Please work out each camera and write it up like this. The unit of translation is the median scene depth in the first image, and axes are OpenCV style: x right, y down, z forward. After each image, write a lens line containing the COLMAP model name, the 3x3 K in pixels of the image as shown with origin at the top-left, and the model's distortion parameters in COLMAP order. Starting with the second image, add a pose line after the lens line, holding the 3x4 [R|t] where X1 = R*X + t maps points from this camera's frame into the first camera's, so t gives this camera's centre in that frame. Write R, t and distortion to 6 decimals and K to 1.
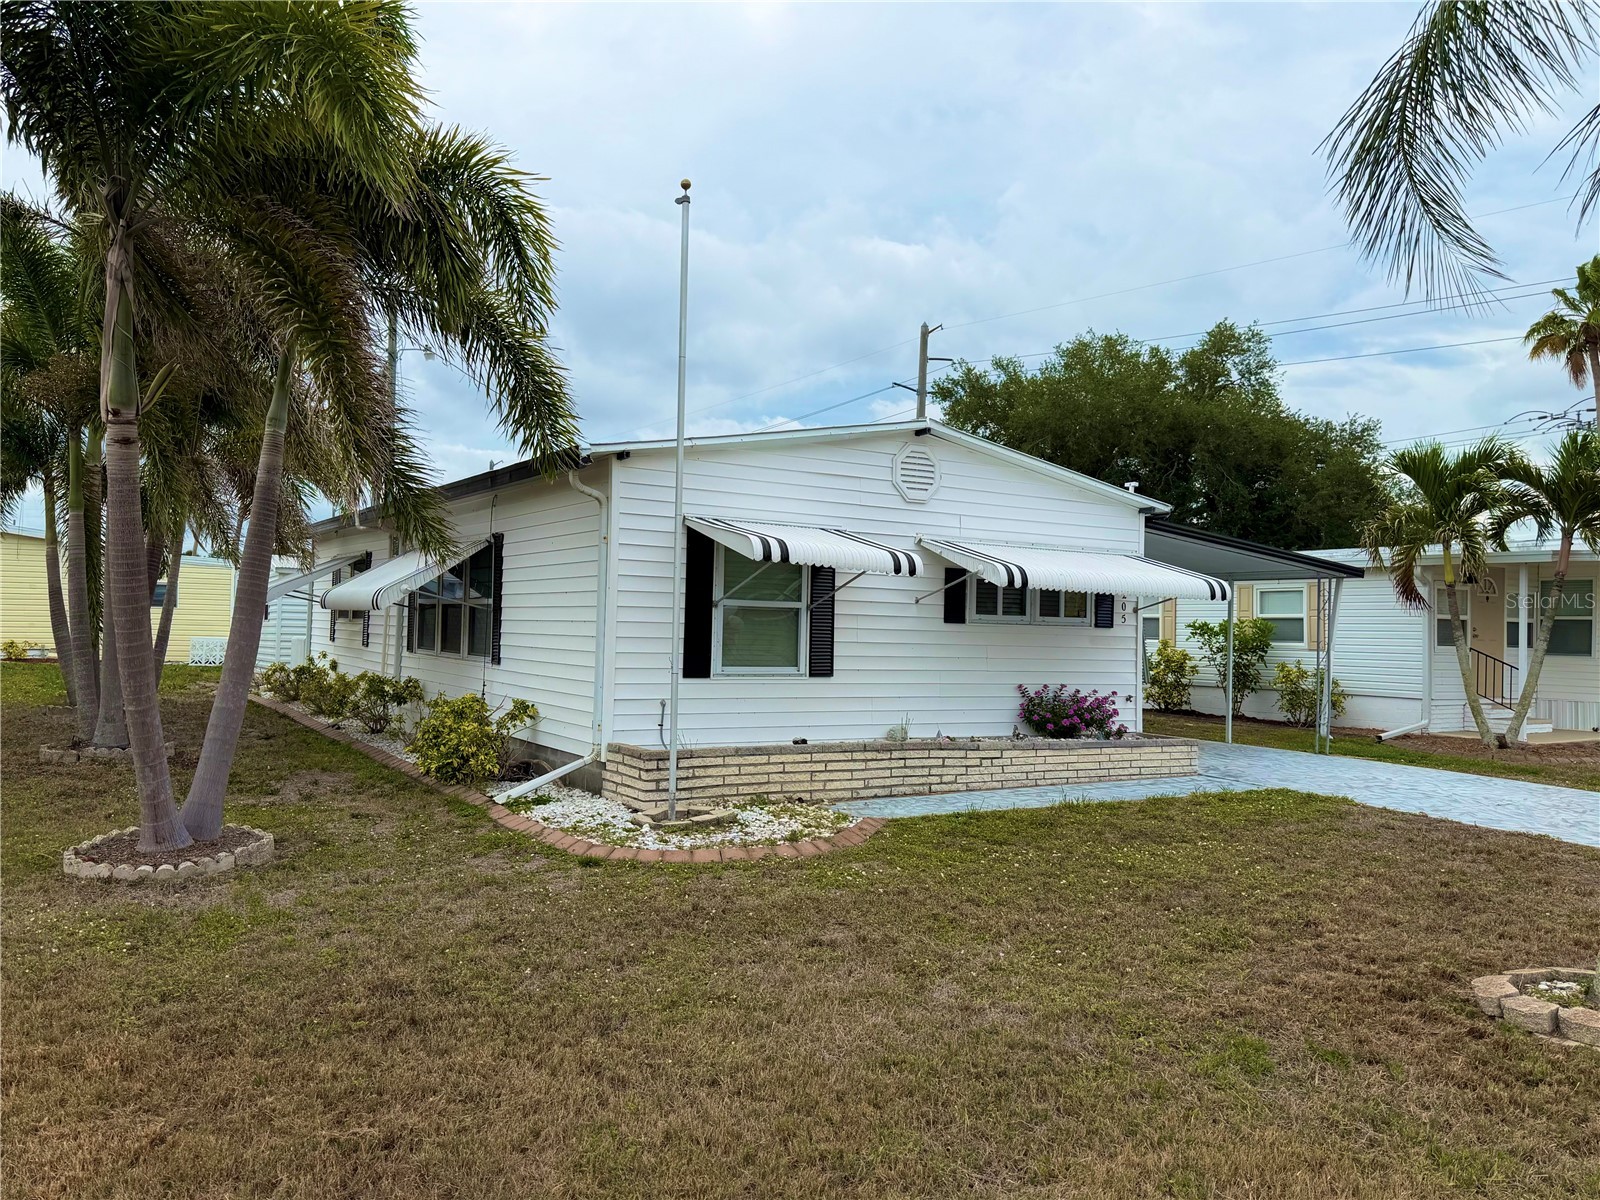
lens RADIAL K [[1234.5, 0, 809.9], [0, 1234.5, 577.1], [0, 0, 1]] dist [0.085817, -0.080839]
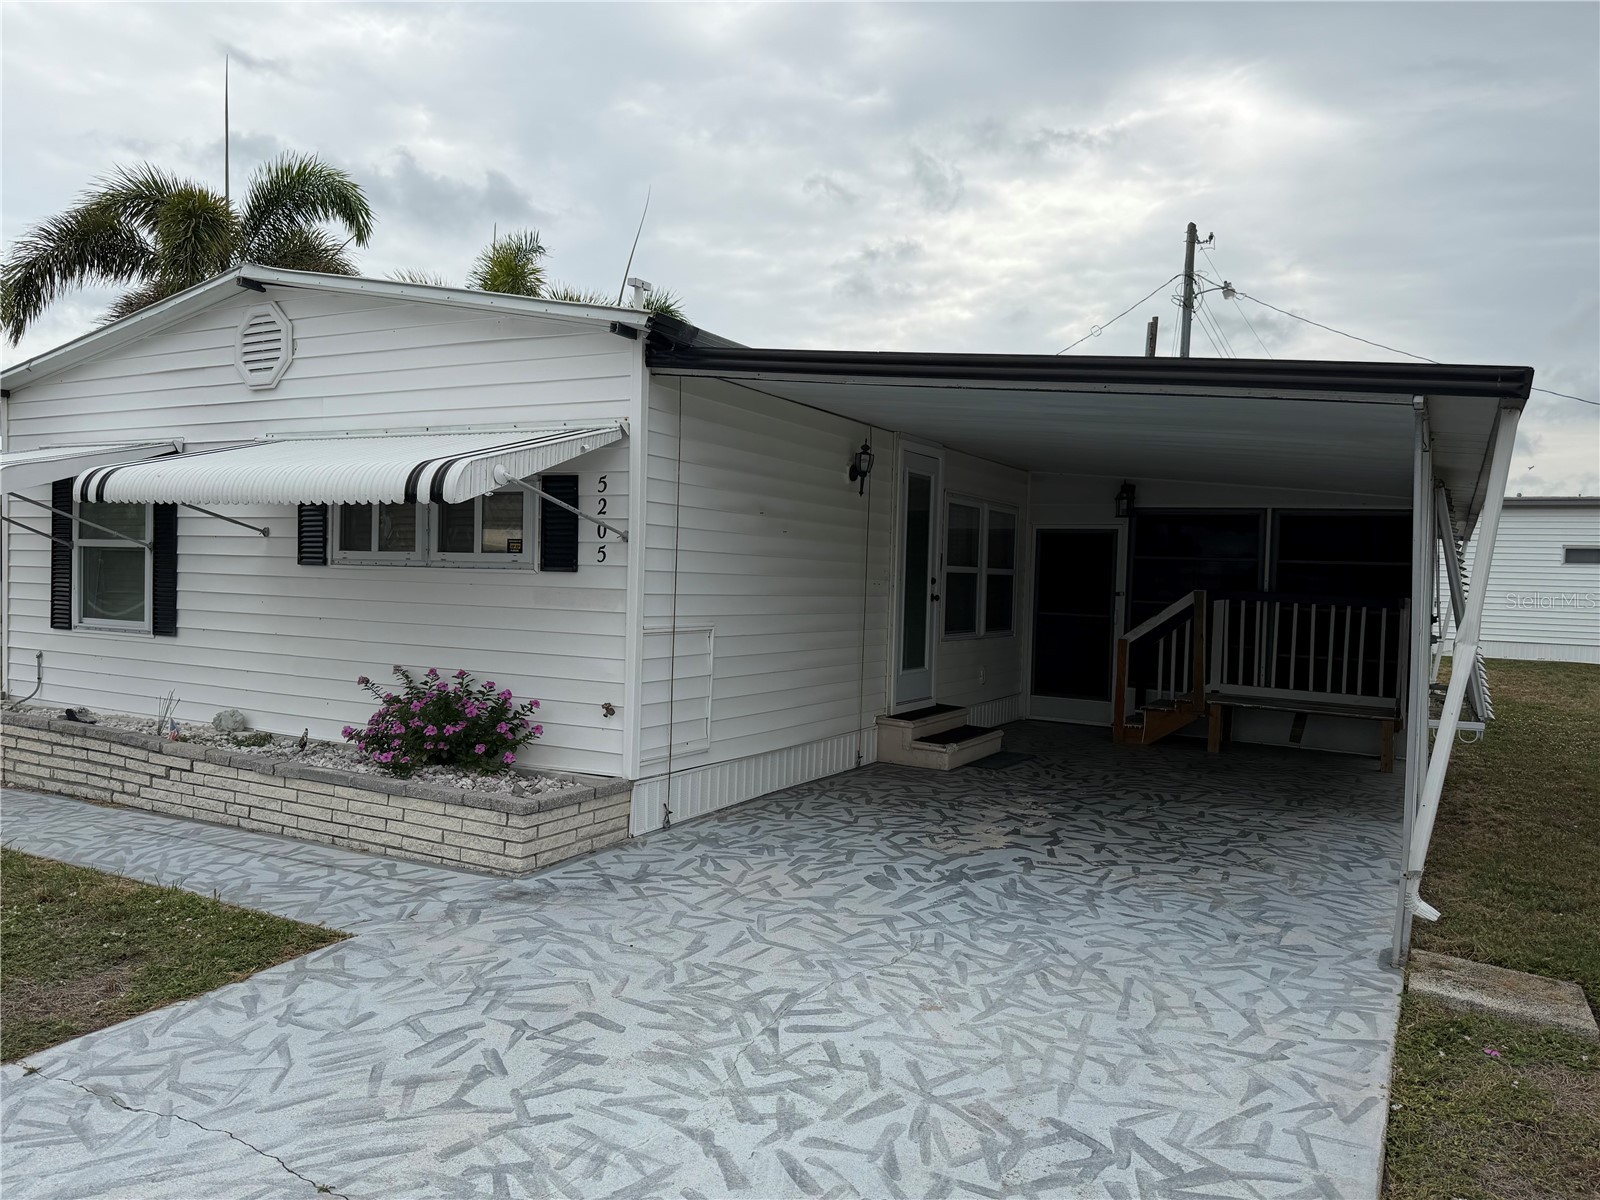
lens RADIAL K [[1131.6, 0, 799.3], [0, 1131.6, 612.7], [0, 0, 1]] dist [0.050985, -0.063866]
pose [[0.476112, 0.015316, -0.879251, 0.825014], [0.025929, 0.999169, 0.031446, 0.053439], [0.879002, -0.037770, 0.475319, 1.001116]]
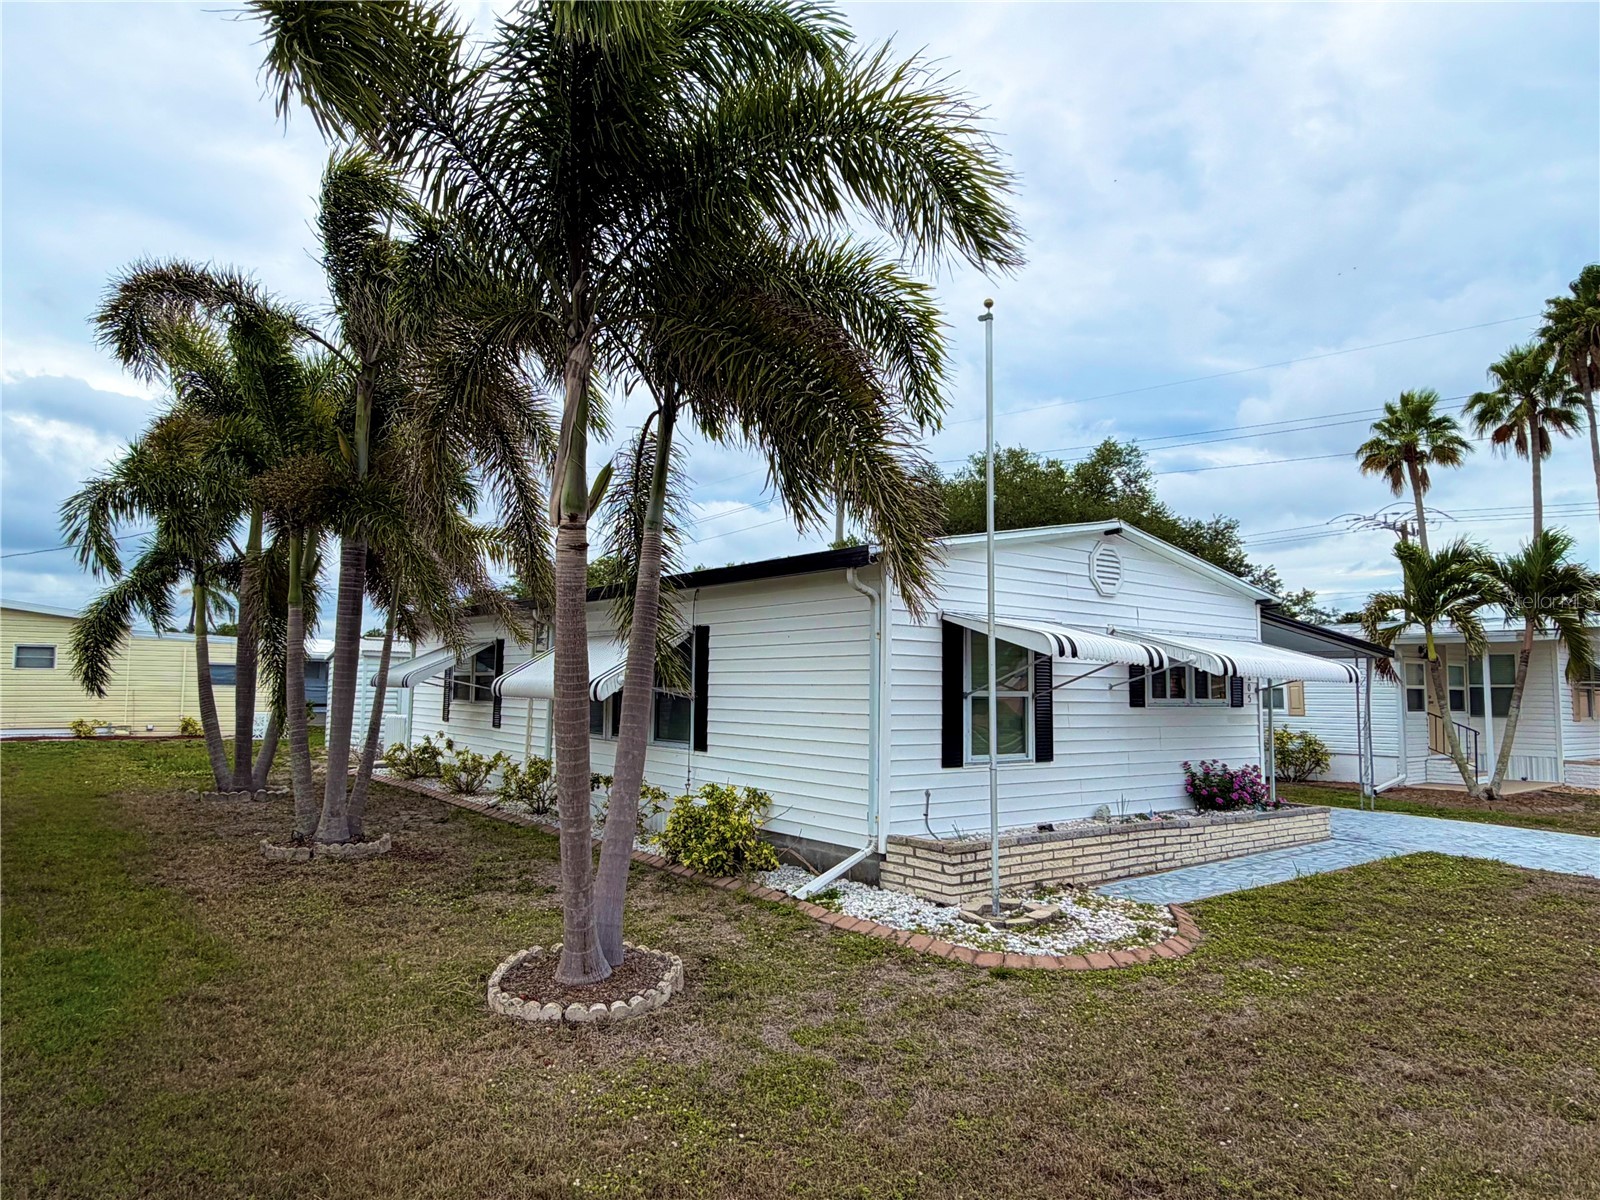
lens RADIAL K [[1038.3, 0, 822.1], [0, 1038.3, 567.4], [0, 0, 1]] dist [-0.004607, 0.005703]
pose [[0.993531, 0.001896, 0.113543, -0.279635], [0.006634, 0.997184, -0.074702, -0.020057], [-0.113365, 0.074972, 0.990721, 0.125363]]
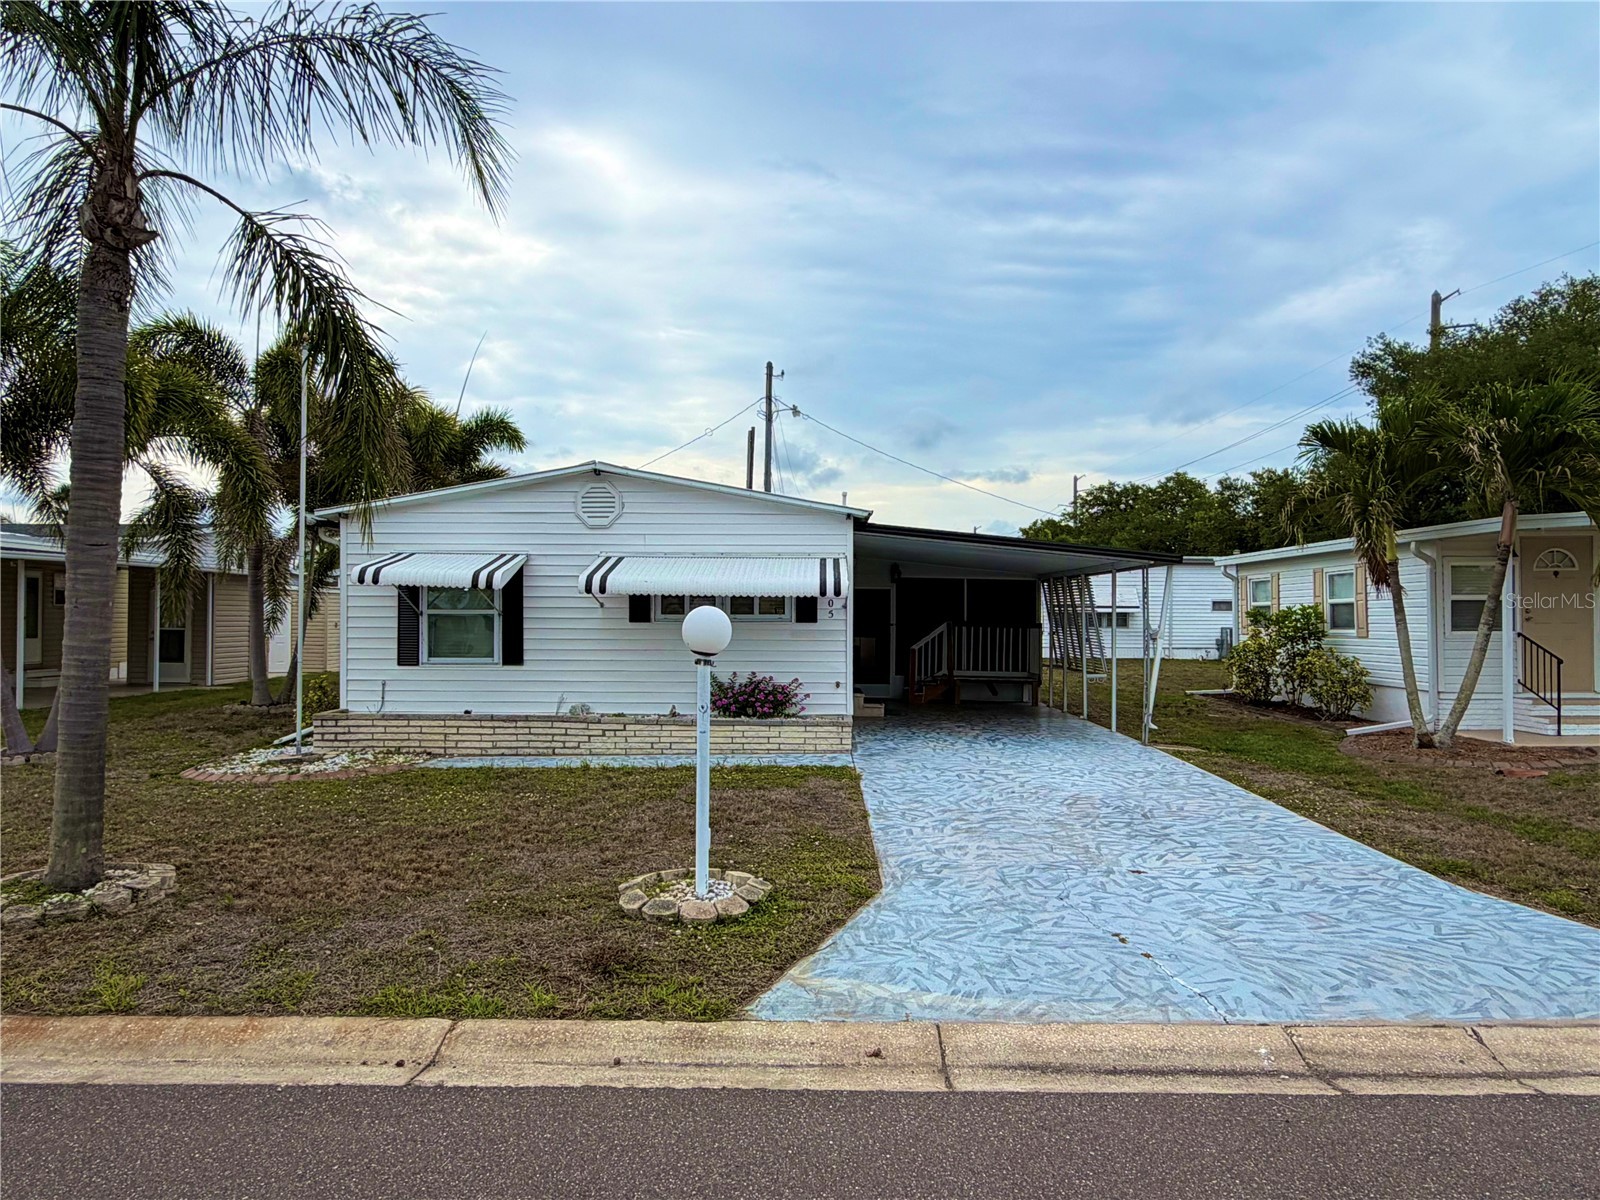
lens RADIAL K [[1086.4, 0, 798.0], [0, 1086.4, 599.3], [0, 0, 1]] dist [0.006949, 0.020984]
pose [[0.839181, -0.028390, -0.543110, 0.902671], [0.041129, 0.999090, 0.011324, 0.008771], [0.542294, -0.031840, 0.839585, 0.178988]]
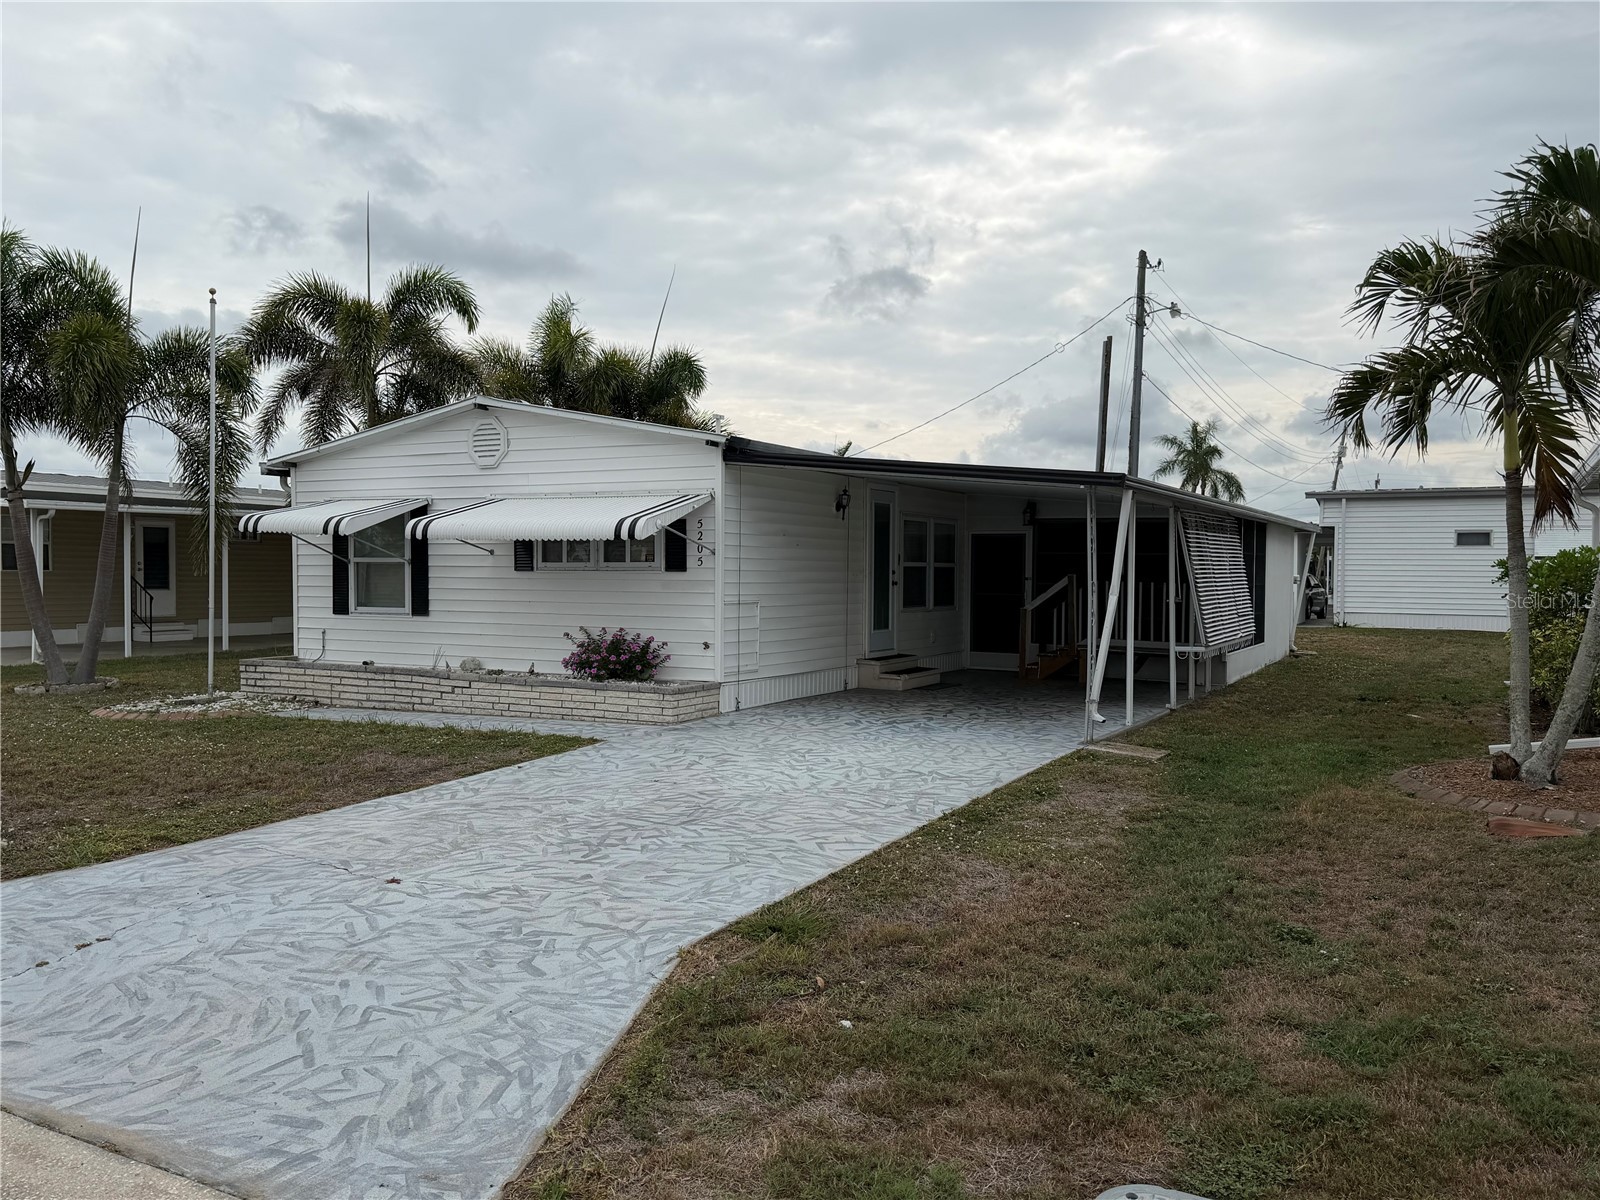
lens RADIAL K [[1234.5, 0, 808.6], [0, 1234.5, 601.7], [0, 0, 1]] dist [0.085817, -0.080839]
pose [[0.483536, -0.001538, -0.875323, 1.315851], [0.047369, 0.998579, 0.024412, 0.053319], [0.874042, -0.053267, 0.482922, 0.725117]]
